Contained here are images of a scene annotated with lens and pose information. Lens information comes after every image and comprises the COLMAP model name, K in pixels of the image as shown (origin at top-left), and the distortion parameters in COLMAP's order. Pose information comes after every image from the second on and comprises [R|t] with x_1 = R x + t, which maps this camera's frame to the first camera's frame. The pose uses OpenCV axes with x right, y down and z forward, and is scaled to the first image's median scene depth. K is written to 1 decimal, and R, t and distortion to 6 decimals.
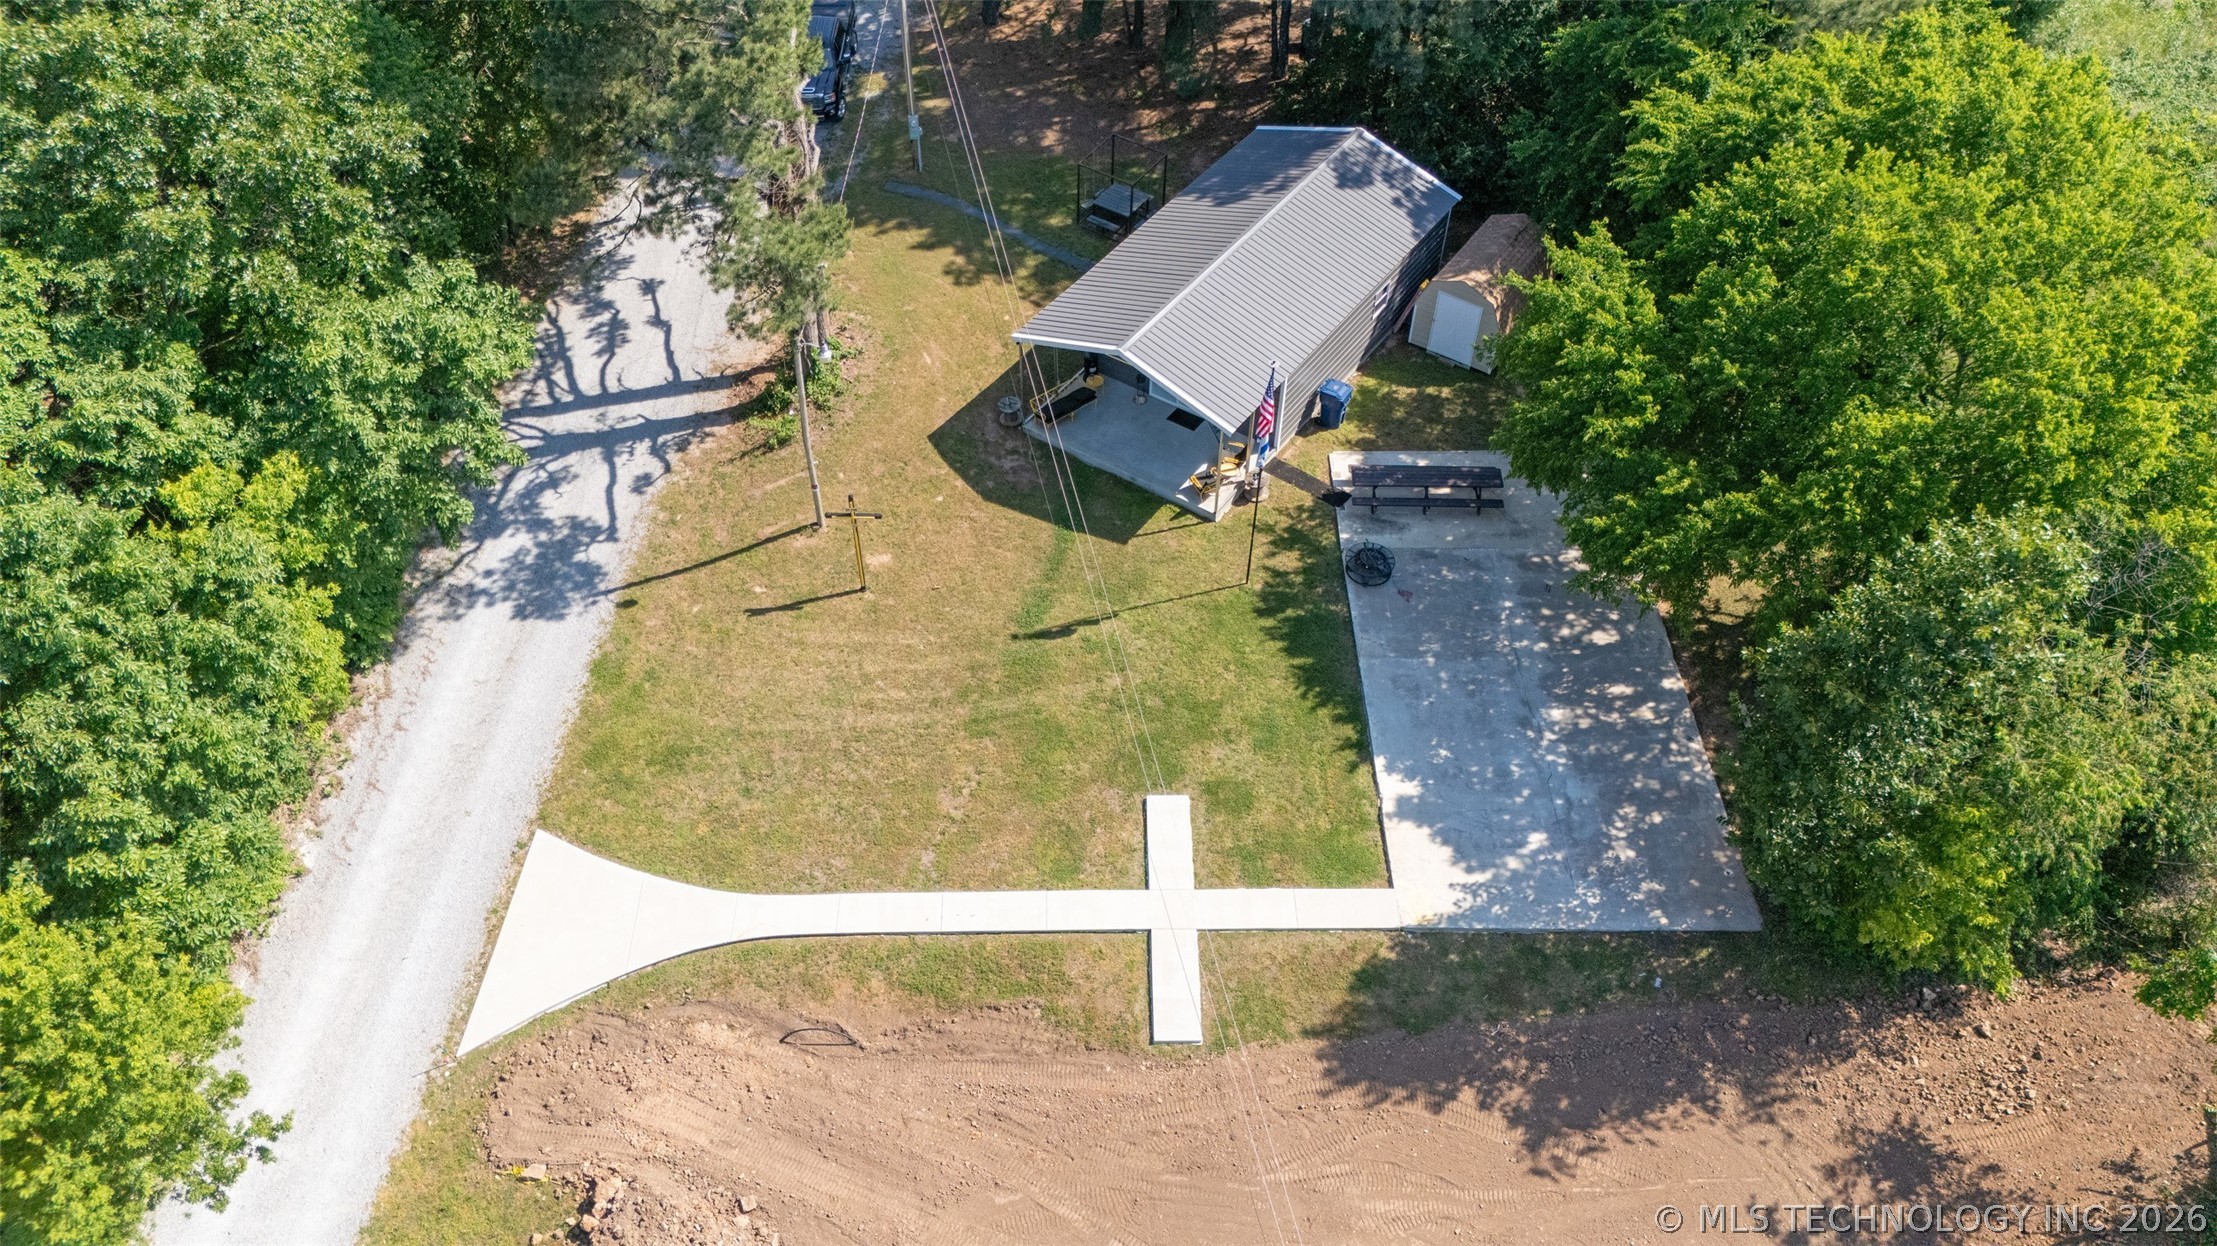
lens RADIAL K [[1701.6, 0, 1108.5], [0, 1701.6, 623.0], [0, 0, 1]] dist [0.072973, 0.003516]
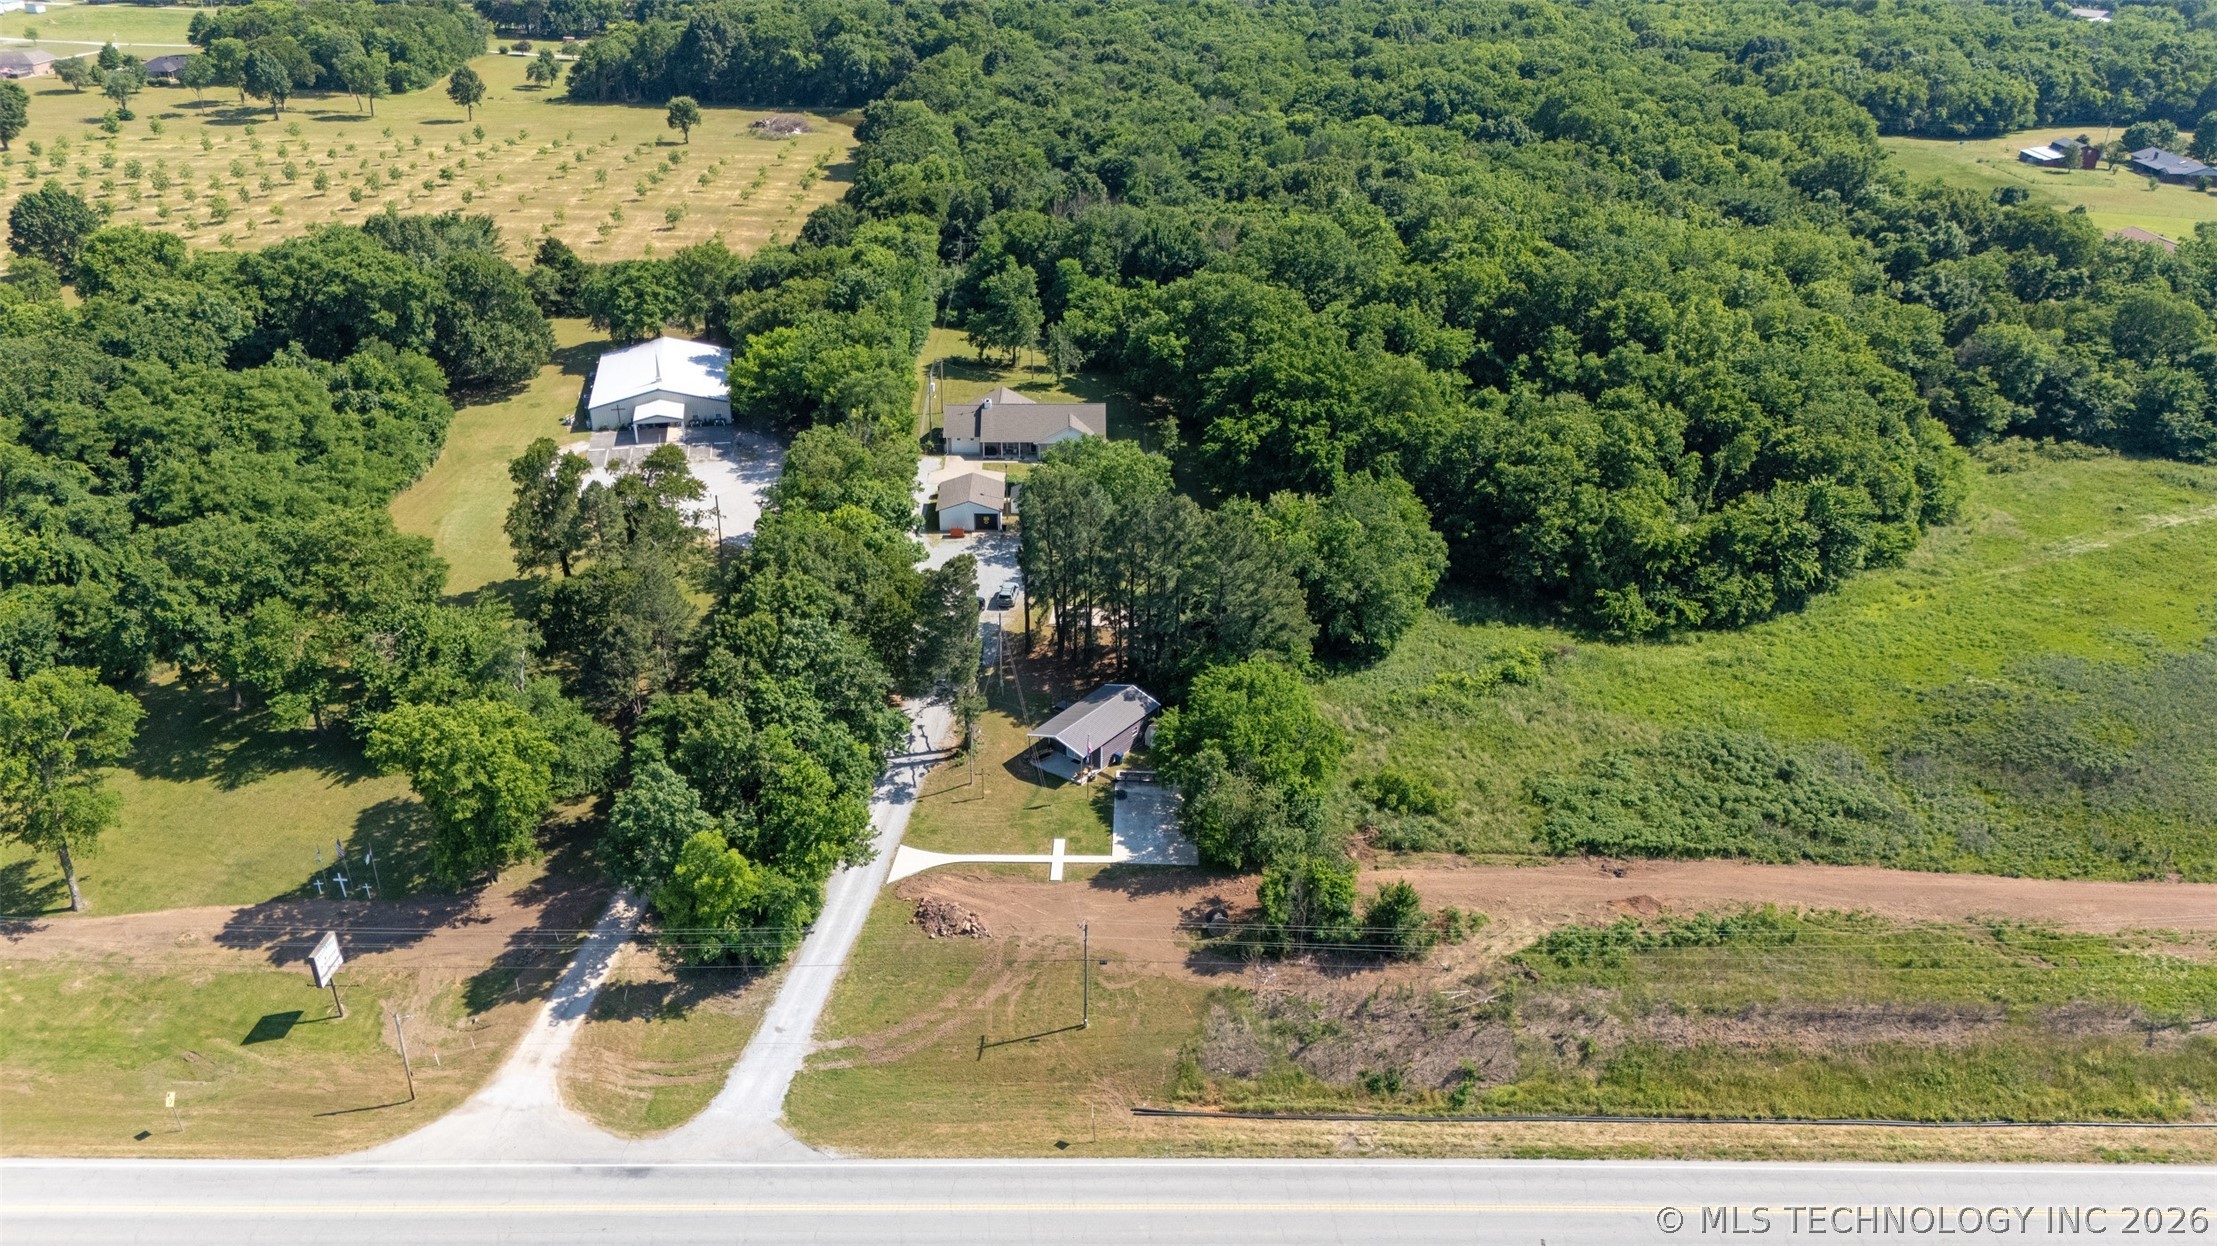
lens RADIAL K [[1606.3, 0, 1085.3], [0, 1606.3, 618.3], [0, 0, 1]] dist [0.064095, -0.066747]
pose [[0.998740, 0.016172, -0.047500, 0.239262], [-0.031577, 0.938254, -0.344503, 0.821423], [0.038996, 0.345569, 0.937583, -2.430198]]
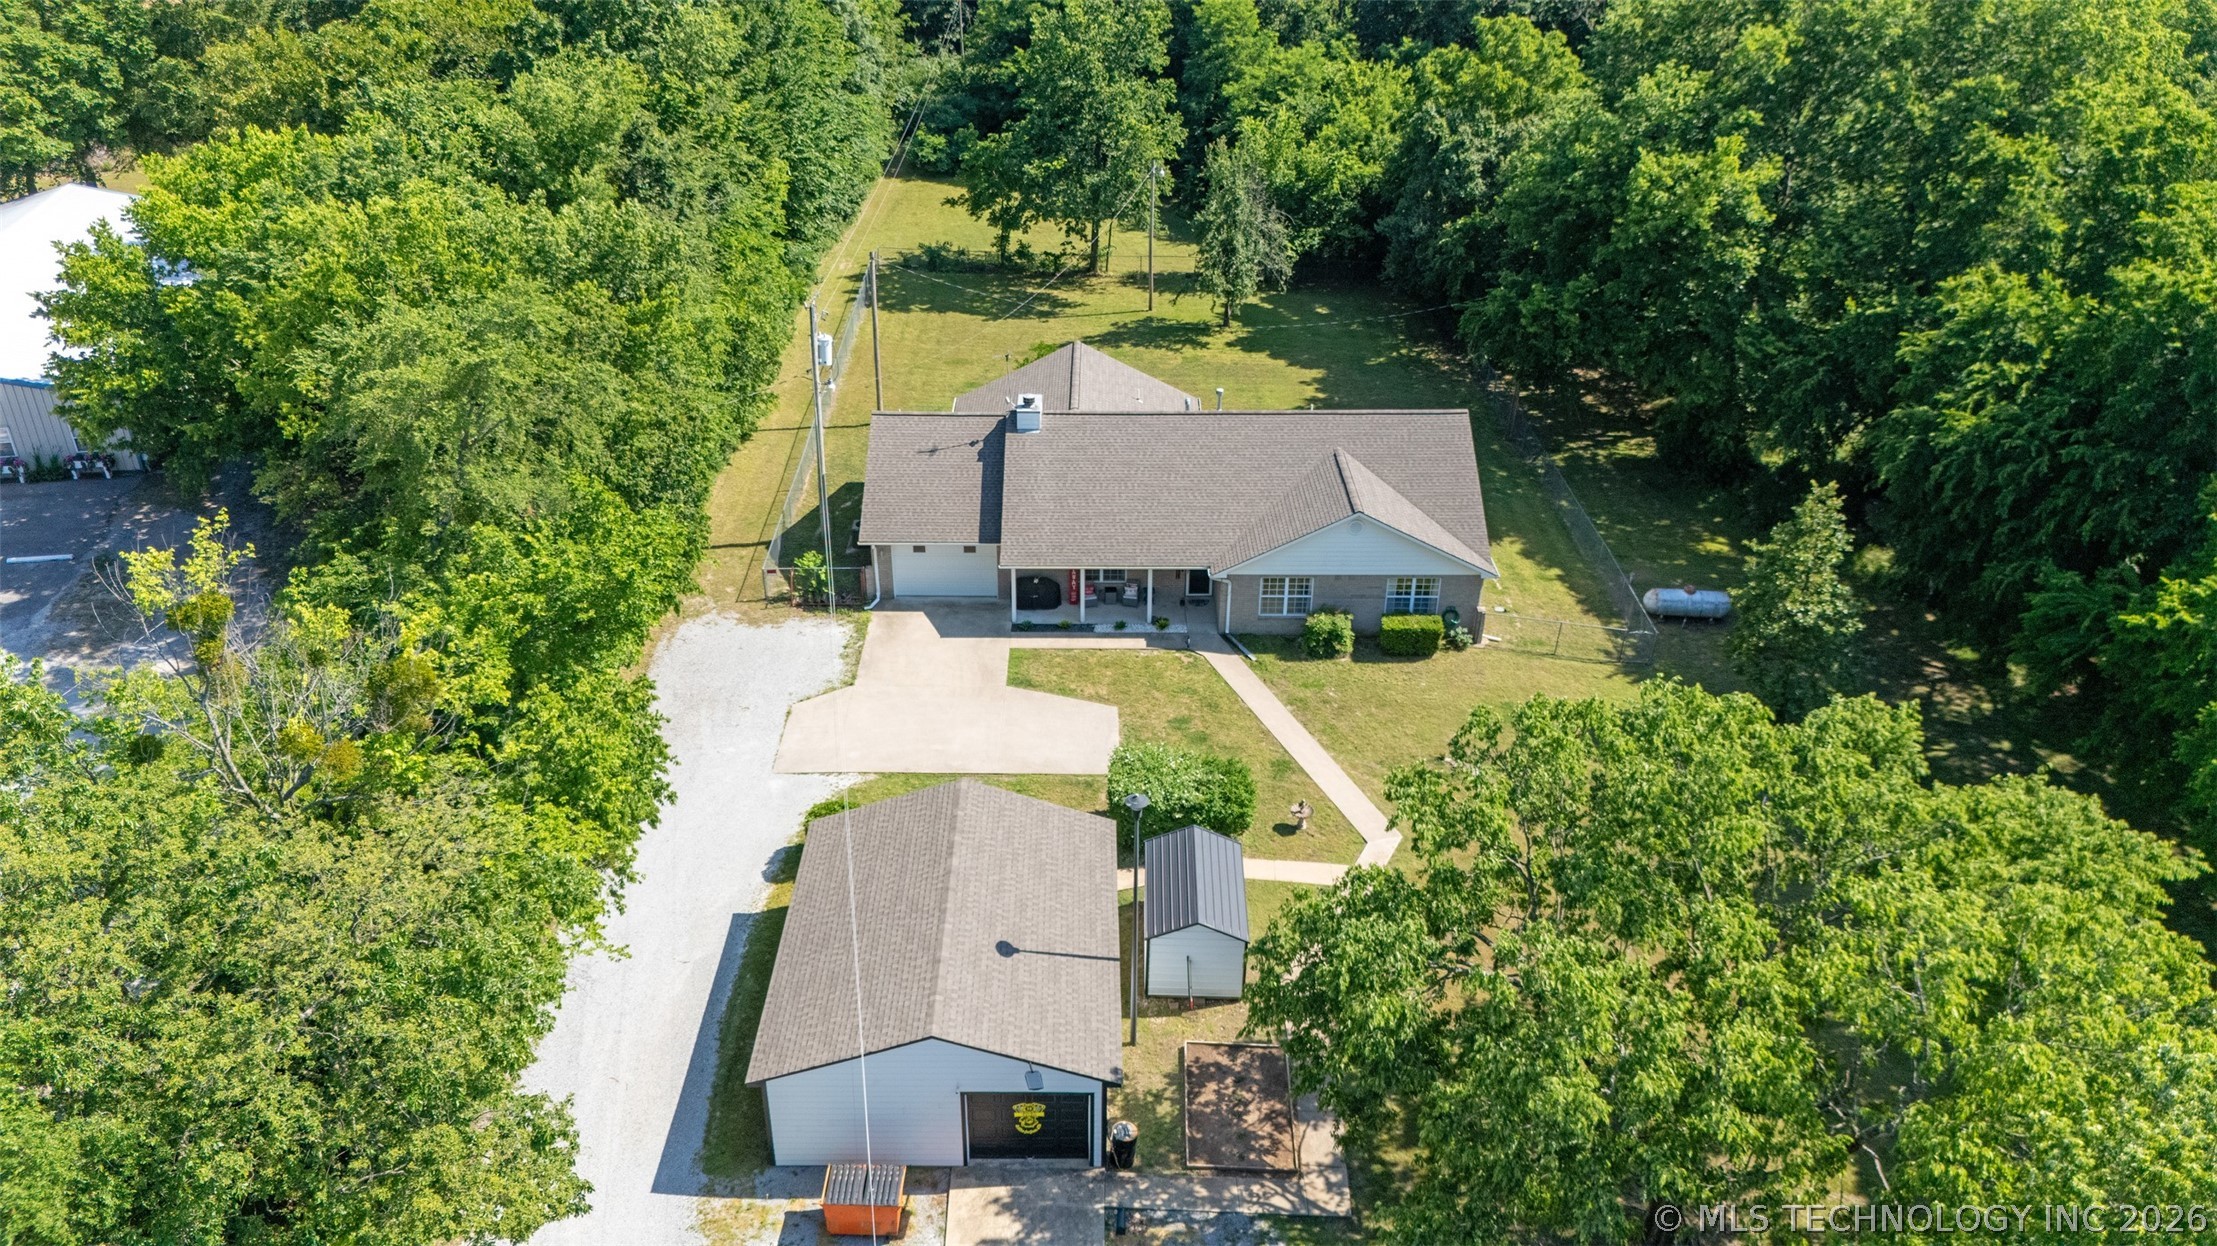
lens RADIAL K [[1606.3, 0, 1085.3], [0, 1606.3, 618.3], [0, 0, 1]] dist [0.064095, -0.066747]
pose [[0.997878, 0.021219, -0.061554, -0.209259], [-0.038535, 0.954511, -0.295674, -1.089444], [0.052480, 0.297419, 0.953304, 1.029198]]
